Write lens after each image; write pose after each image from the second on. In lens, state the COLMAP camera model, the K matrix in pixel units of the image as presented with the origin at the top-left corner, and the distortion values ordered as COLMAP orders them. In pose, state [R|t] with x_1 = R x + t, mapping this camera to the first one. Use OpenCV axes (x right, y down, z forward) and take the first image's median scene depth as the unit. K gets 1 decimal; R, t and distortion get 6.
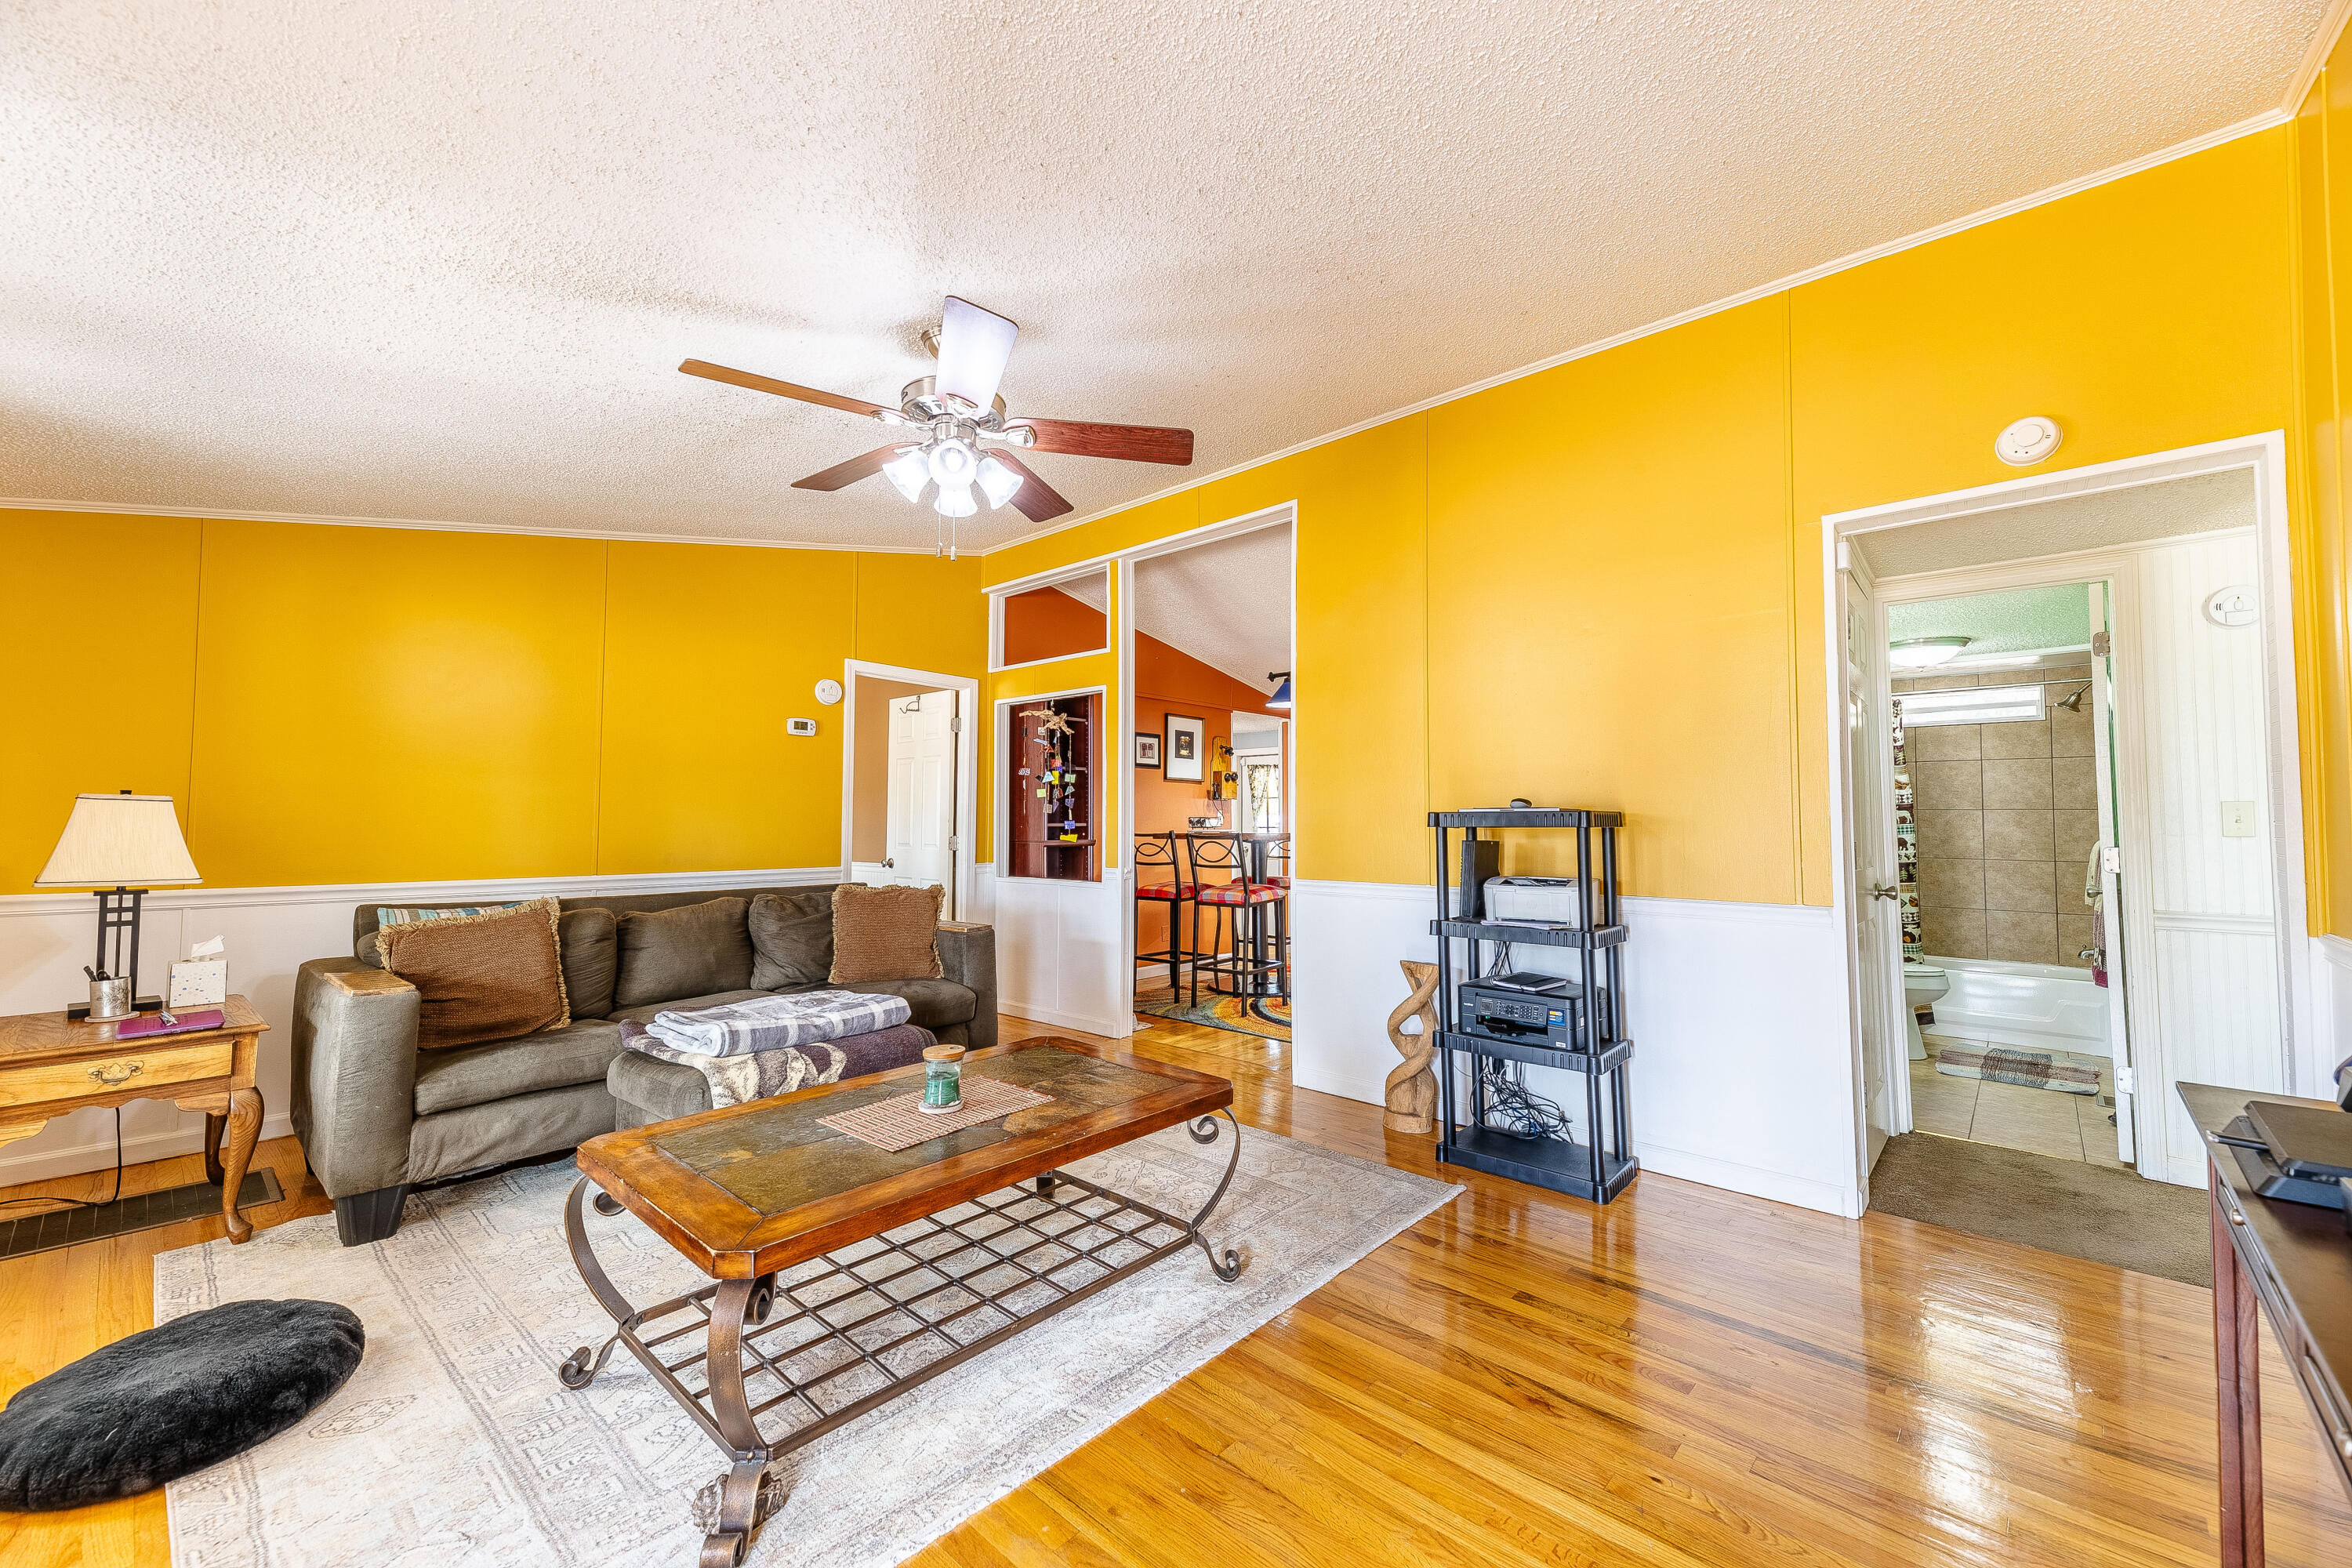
lens RADIAL K [[921.3, 0, 1178.4], [0, 921.3, 791.0], [0, 0, 1]] dist [0.019787, -0.000011]
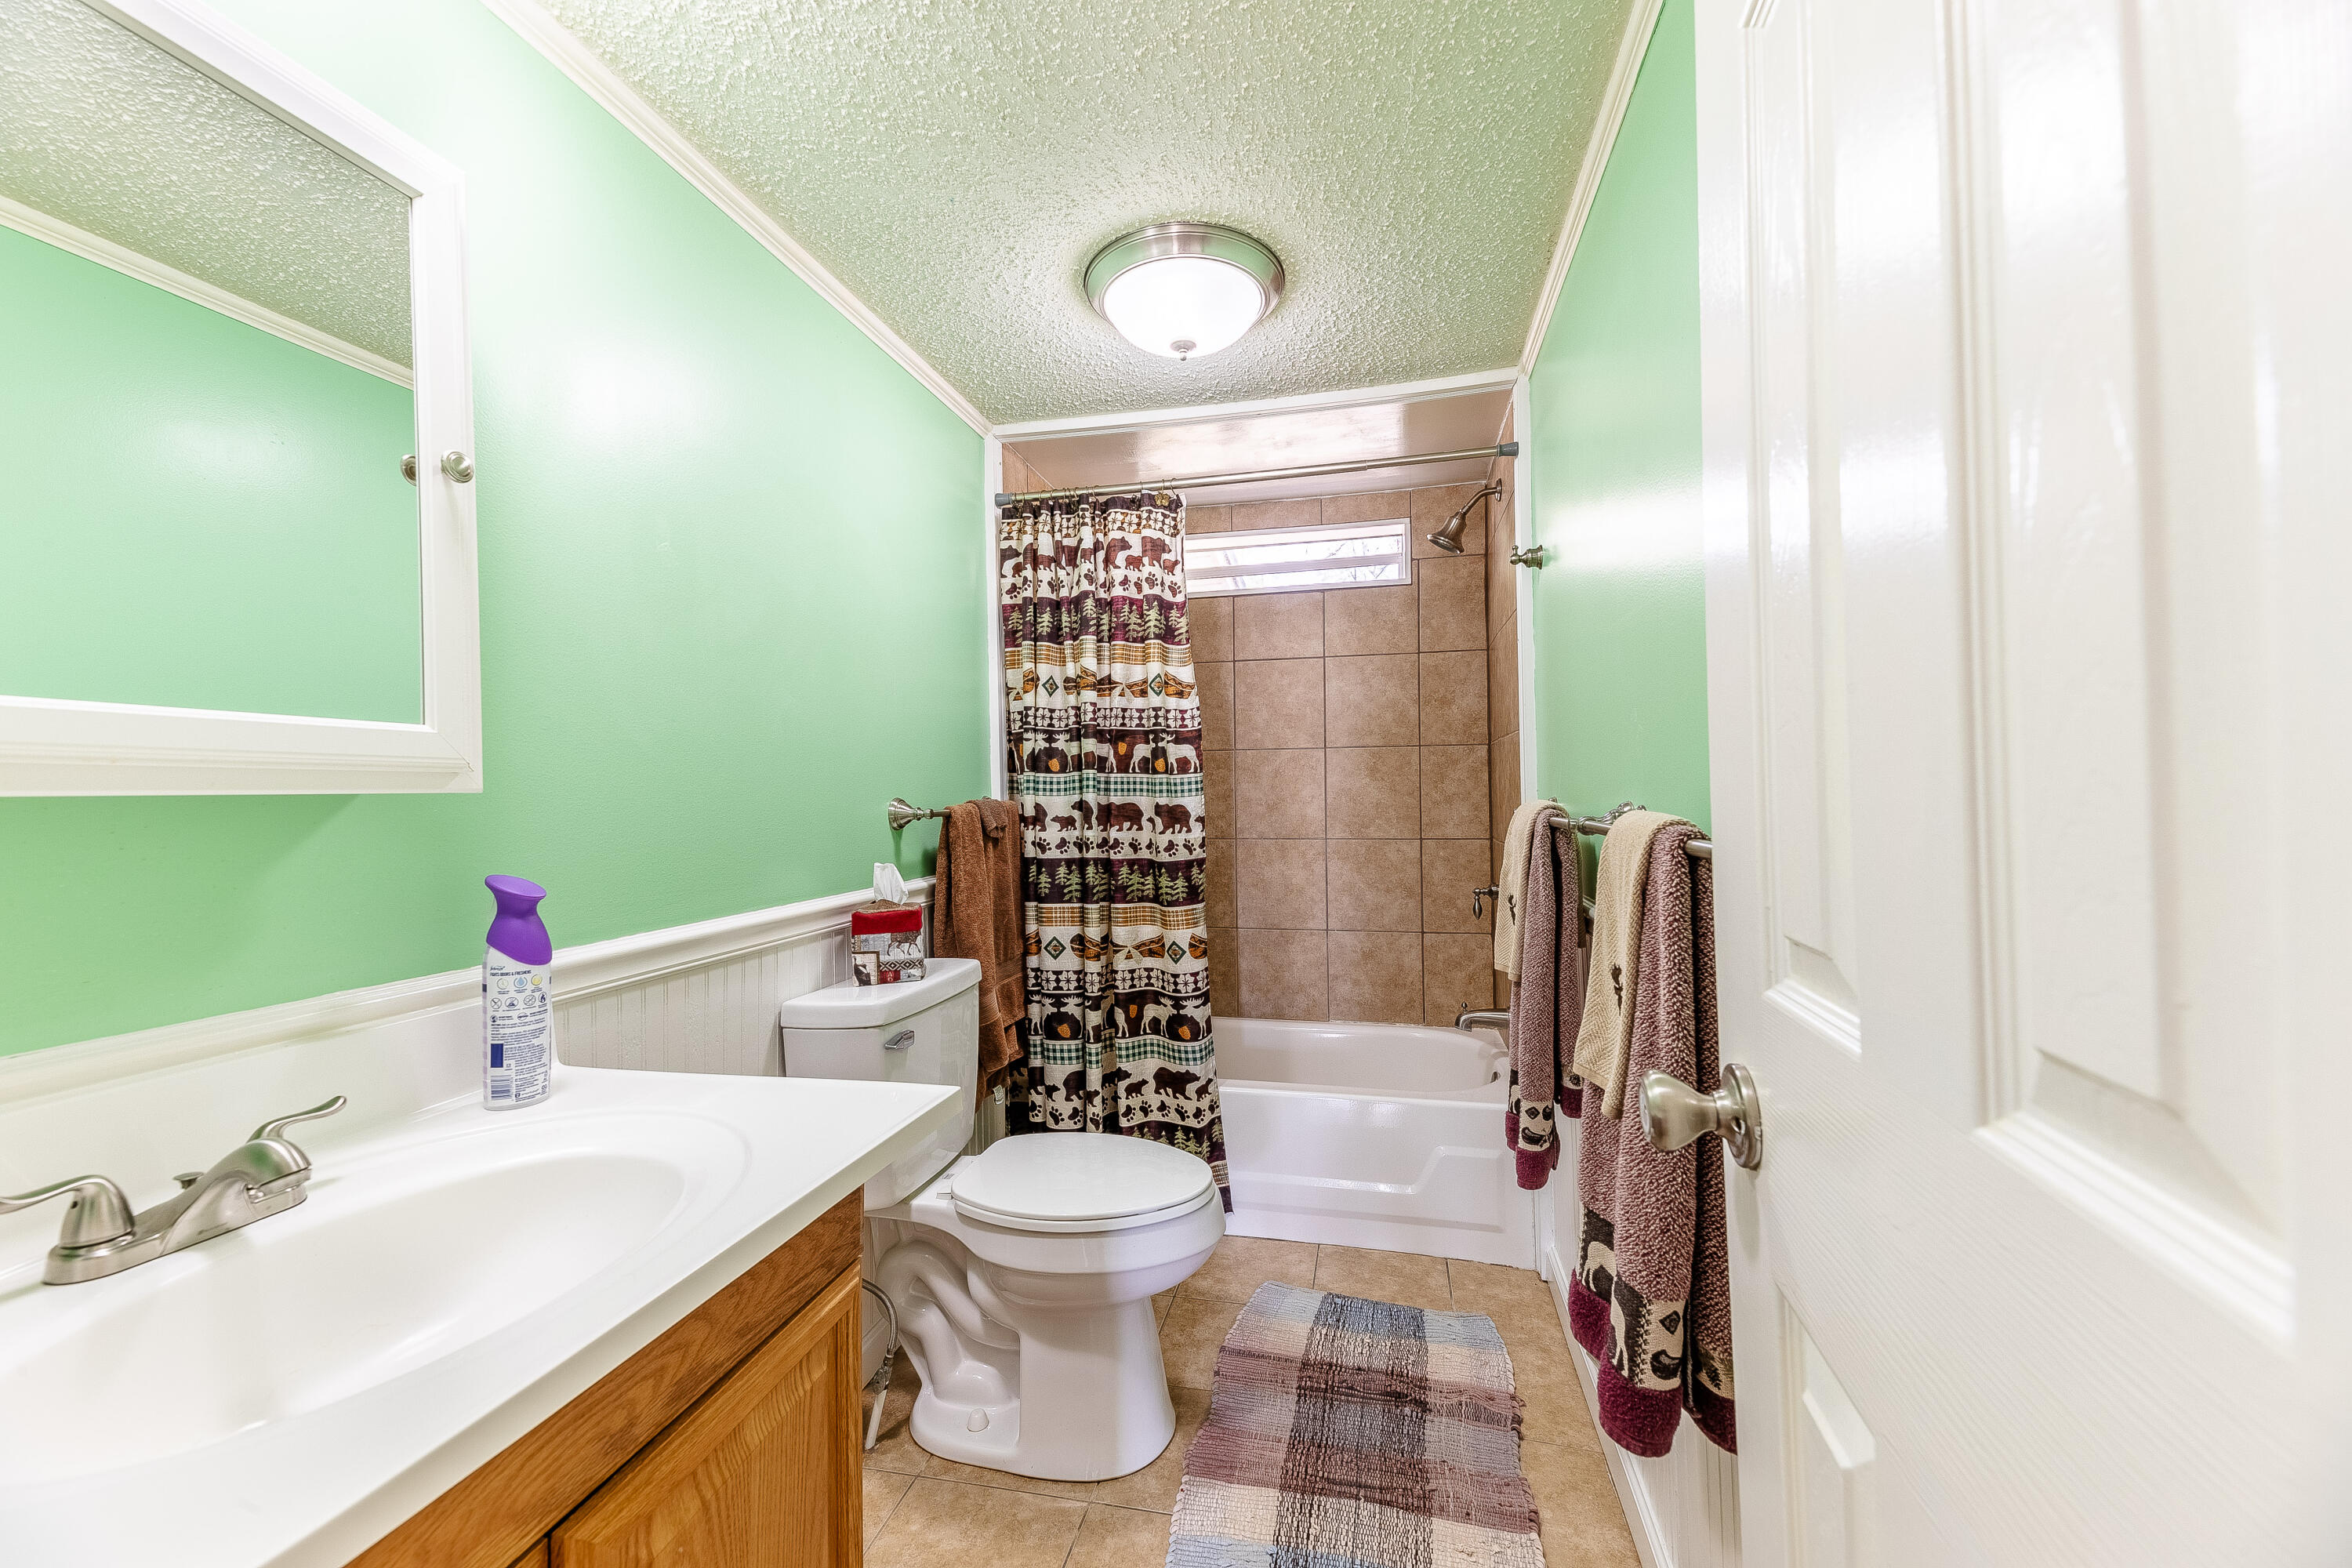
lens RADIAL K [[921.3, 0, 1174.1], [0, 921.3, 787.5], [0, 0, 1]] dist [0.019787, -0.000011]
pose [[0.868326, -0.014099, 0.495794, 0.528588], [-0.002677, 0.999448, 0.033111, 0.026058], [-0.495987, -0.030079, 0.867809, 0.588775]]
